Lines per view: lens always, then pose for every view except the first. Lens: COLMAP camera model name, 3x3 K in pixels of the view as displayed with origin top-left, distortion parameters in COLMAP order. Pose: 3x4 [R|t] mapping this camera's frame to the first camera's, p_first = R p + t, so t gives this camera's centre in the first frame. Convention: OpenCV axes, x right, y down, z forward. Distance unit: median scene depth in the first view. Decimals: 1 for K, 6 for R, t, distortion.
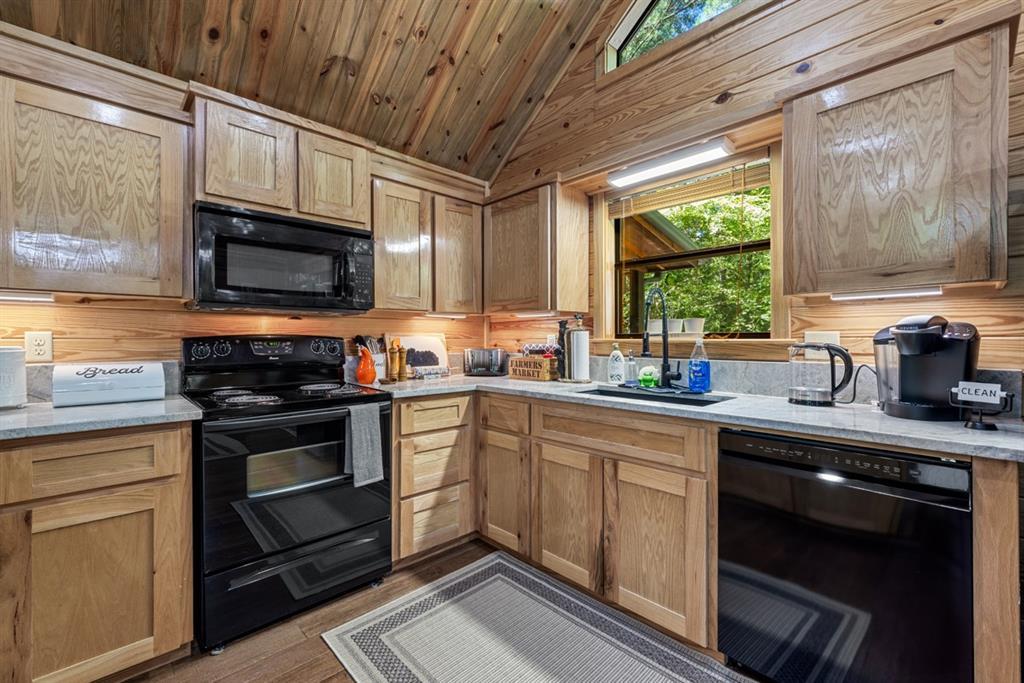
lens RADIAL K [[433.1, 0, 508.2], [0, 433.1, 340.9], [0, 0, 1]] dist [0.001838, 0.000277]
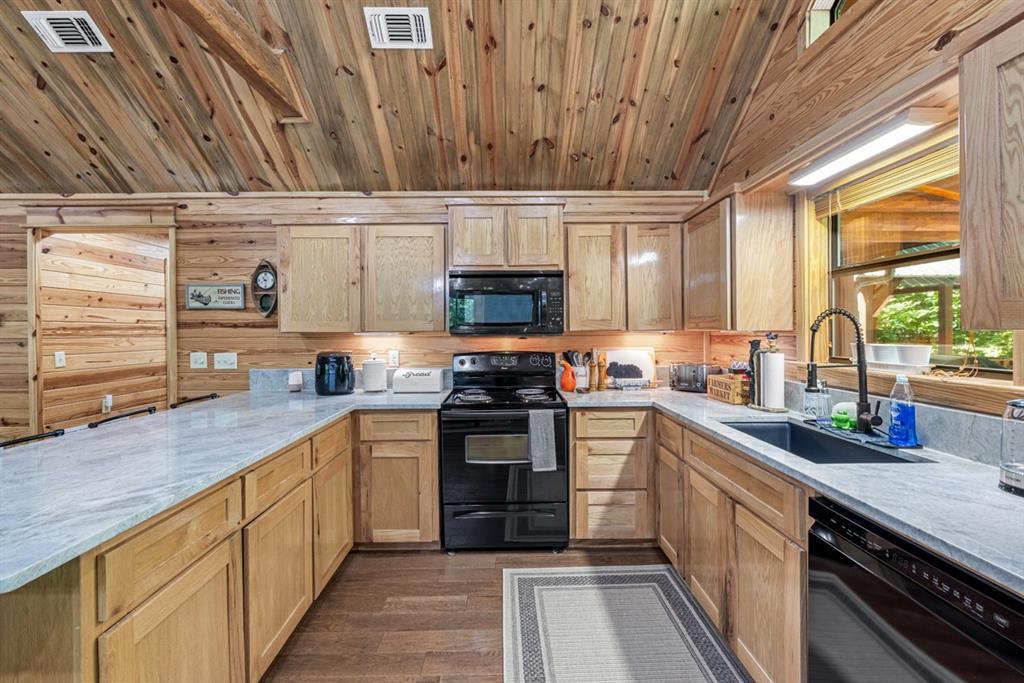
lens RADIAL K [[433.1, 0, 509.0], [0, 433.1, 331.9], [0, 0, 1]] dist [0.001838, 0.000277]
pose [[0.728799, -0.002467, -0.684723, 0.450873], [0.005238, 0.999984, 0.001973, -0.083486], [0.684708, -0.005024, 0.728800, -0.016132]]
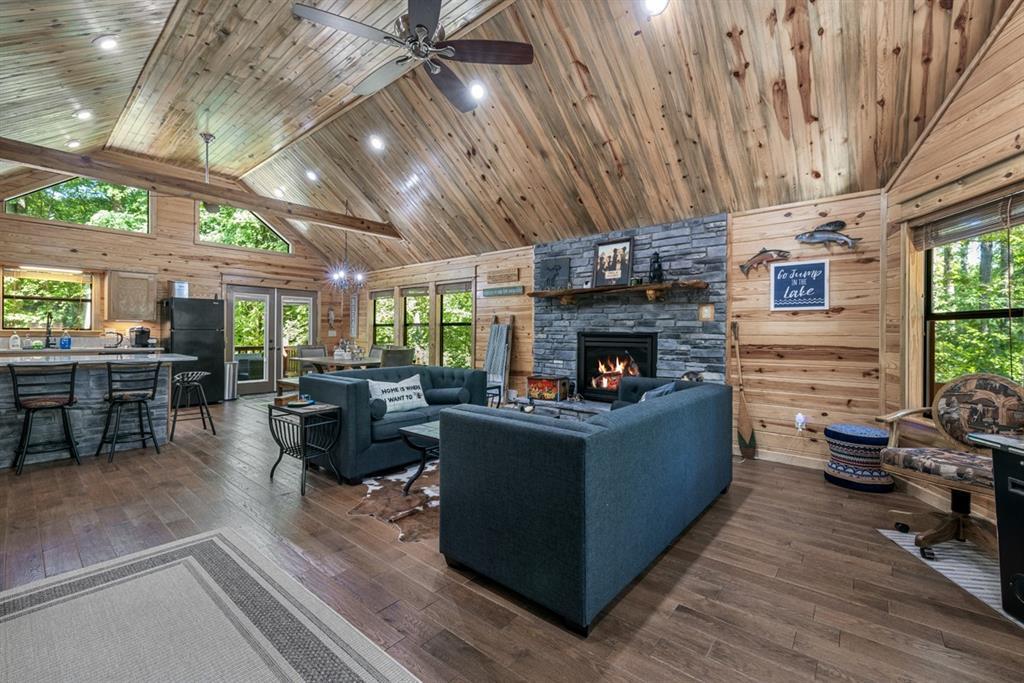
lens RADIAL K [[433.1, 0, 512.9], [0, 433.1, 334.0], [0, 0, 1]] dist [0.001838, 0.000277]
pose [[-0.103292, -0.001458, 0.994650, -2.765212], [-0.006777, 0.999977, 0.000762, -0.003343], [-0.994628, -0.006662, -0.103300, -1.702660]]
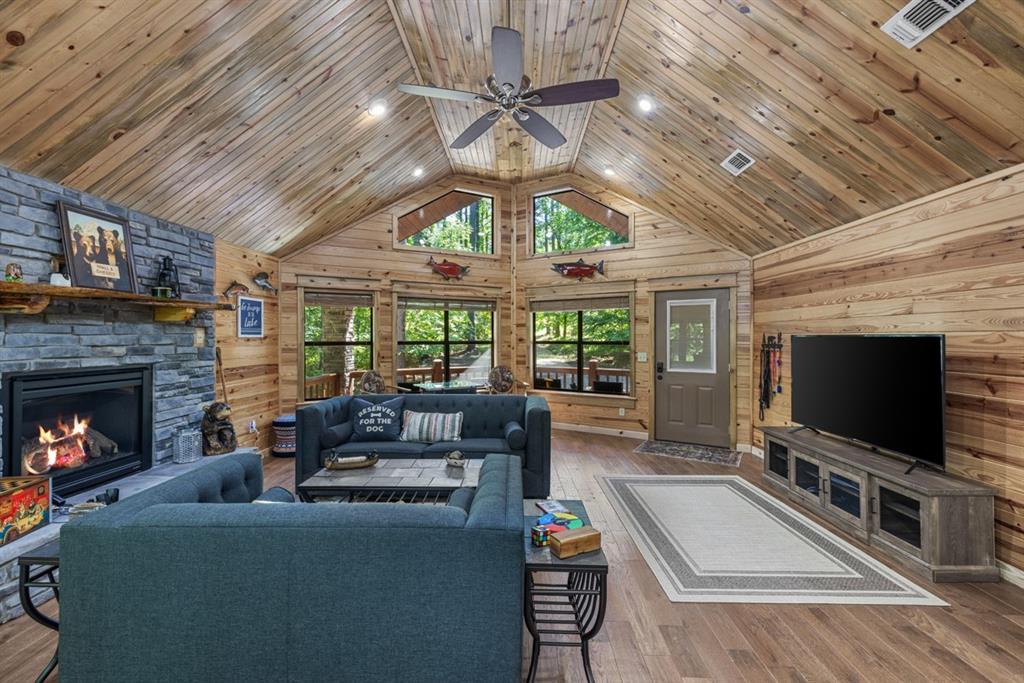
lens RADIAL K [[433.1, 0, 508.5], [0, 433.1, 337.0], [0, 0, 1]] dist [0.001838, 0.000277]
pose [[-0.701449, 0.000766, -0.712720, -0.376553], [0.000804, 1.000000, 0.000283, -0.112294], [0.712720, -0.000375, -0.701449, -0.546520]]
